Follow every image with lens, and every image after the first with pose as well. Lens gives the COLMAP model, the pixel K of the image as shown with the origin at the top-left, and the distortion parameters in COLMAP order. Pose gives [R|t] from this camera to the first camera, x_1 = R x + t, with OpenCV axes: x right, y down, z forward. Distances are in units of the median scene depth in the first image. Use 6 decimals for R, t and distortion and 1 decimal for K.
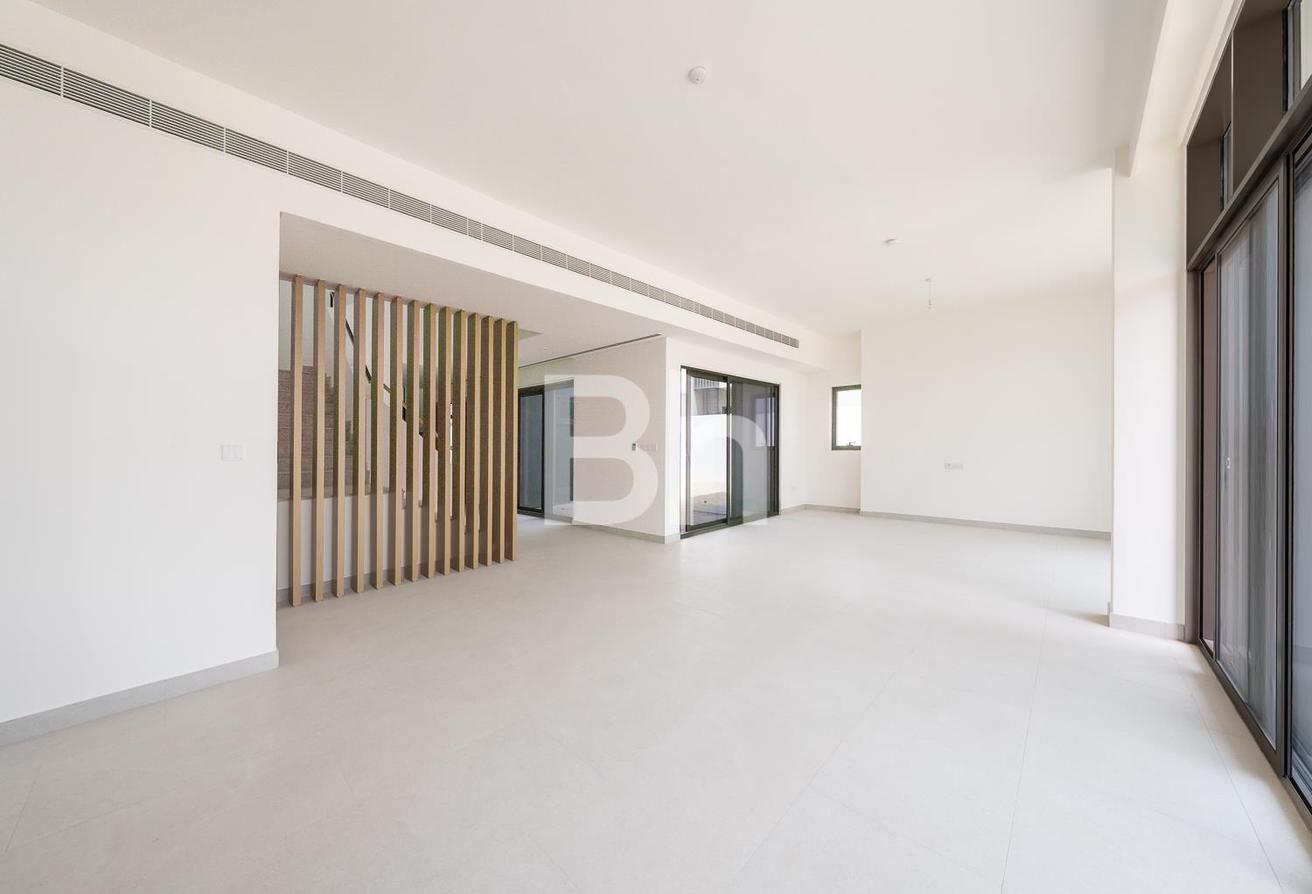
lens RADIAL K [[460.4, 0, 656.0], [0, 460.4, 447.0], [0, 0, 1]] dist [0.000207, -0.000009]
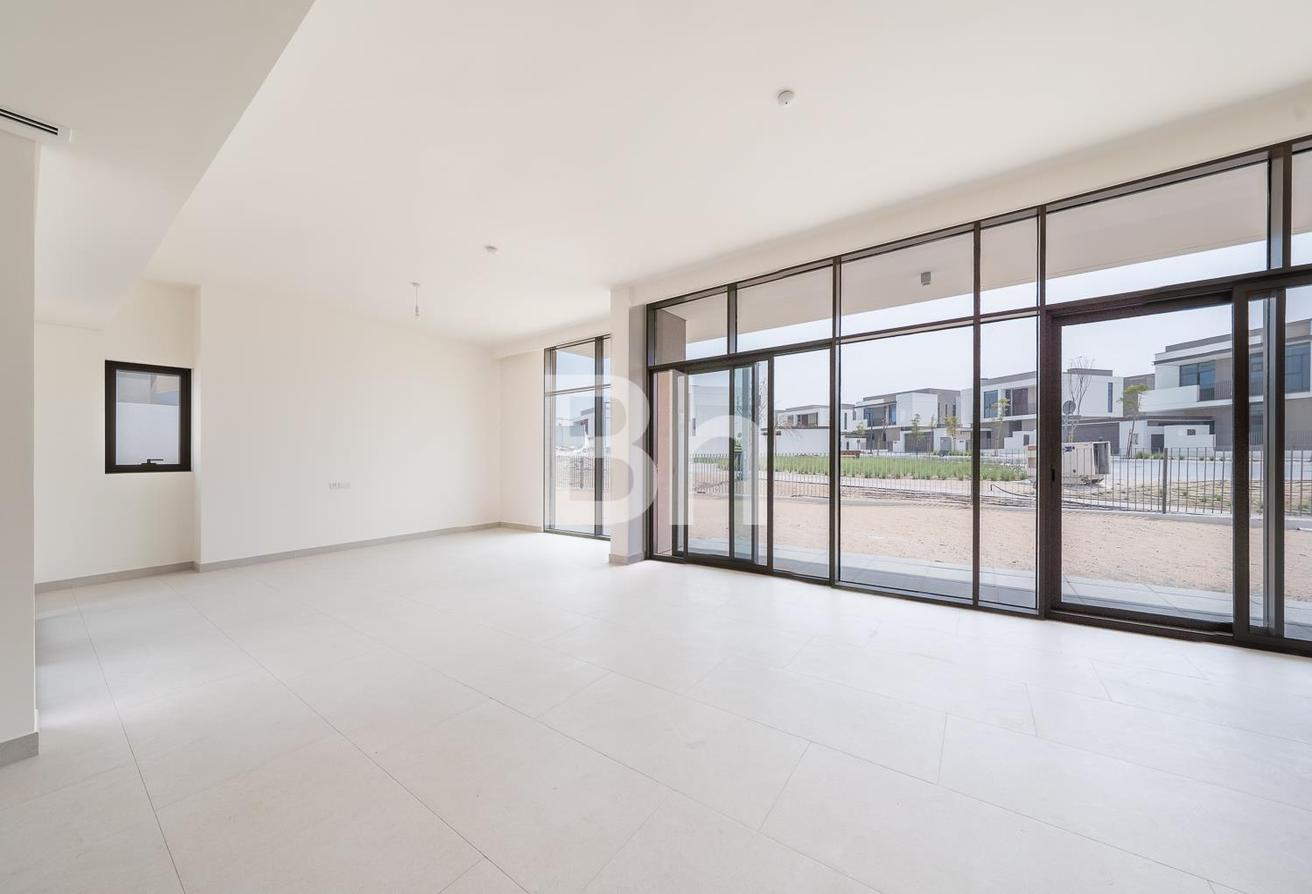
lens RADIAL K [[460.4, 0, 656.0], [0, 460.4, 447.0], [0, 0, 1]] dist [0.000207, -0.000009]
pose [[-0.105968, 0.045606, 0.993323, -0.270837], [0.019365, 0.998853, -0.043794, 0.015119], [-0.994181, 0.014595, -0.106729, 0.420965]]
